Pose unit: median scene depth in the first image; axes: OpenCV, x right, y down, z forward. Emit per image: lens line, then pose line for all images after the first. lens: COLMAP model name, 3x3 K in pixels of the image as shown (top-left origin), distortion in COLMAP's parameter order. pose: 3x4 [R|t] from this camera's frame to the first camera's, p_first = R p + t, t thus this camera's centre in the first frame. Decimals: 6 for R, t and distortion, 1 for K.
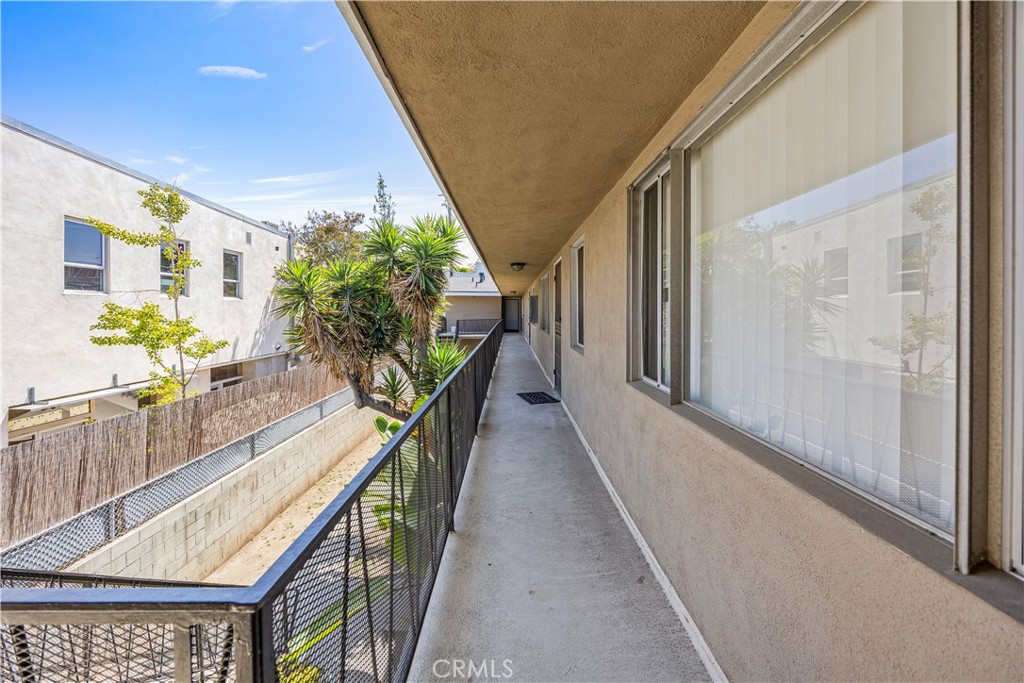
lens RADIAL K [[400.9, 0, 510.1], [0, 400.9, 312.1], [0, 0, 1]] dist [0.001065, 0.000124]
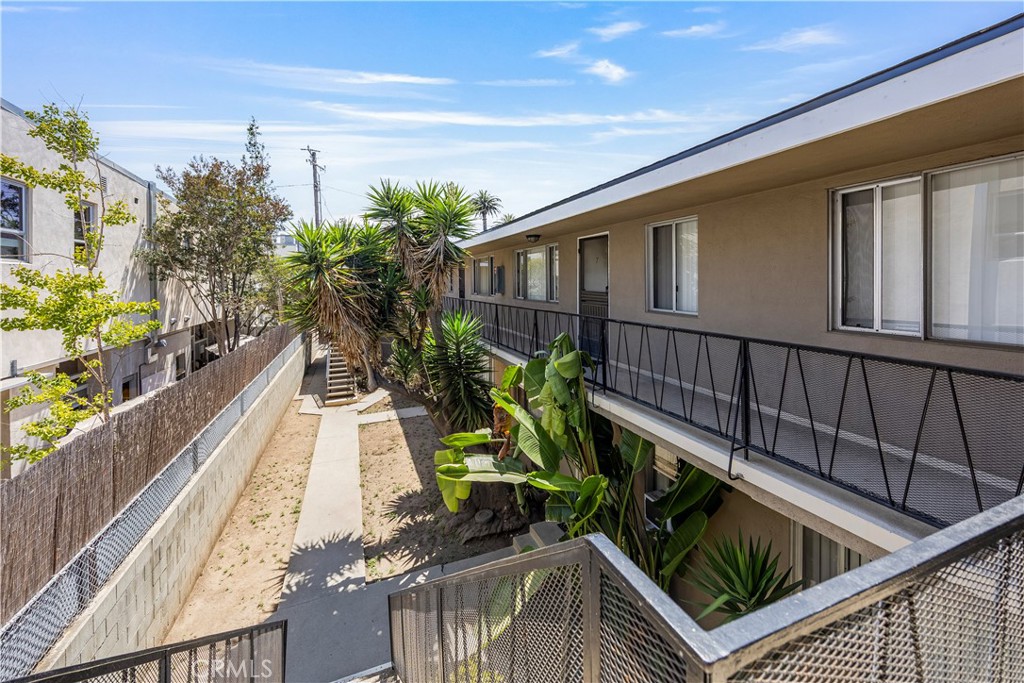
lens RADIAL K [[406.9, 0, 513.3], [0, 406.9, 283.5], [0, 0, 1]] dist [-0.000890, -0.000216]
pose [[0.927880, -0.005195, 0.372844, -0.411800], [0.004988, 0.999986, 0.001519, 0.001257], [-0.372847, 0.000450, 0.927893, 0.039206]]
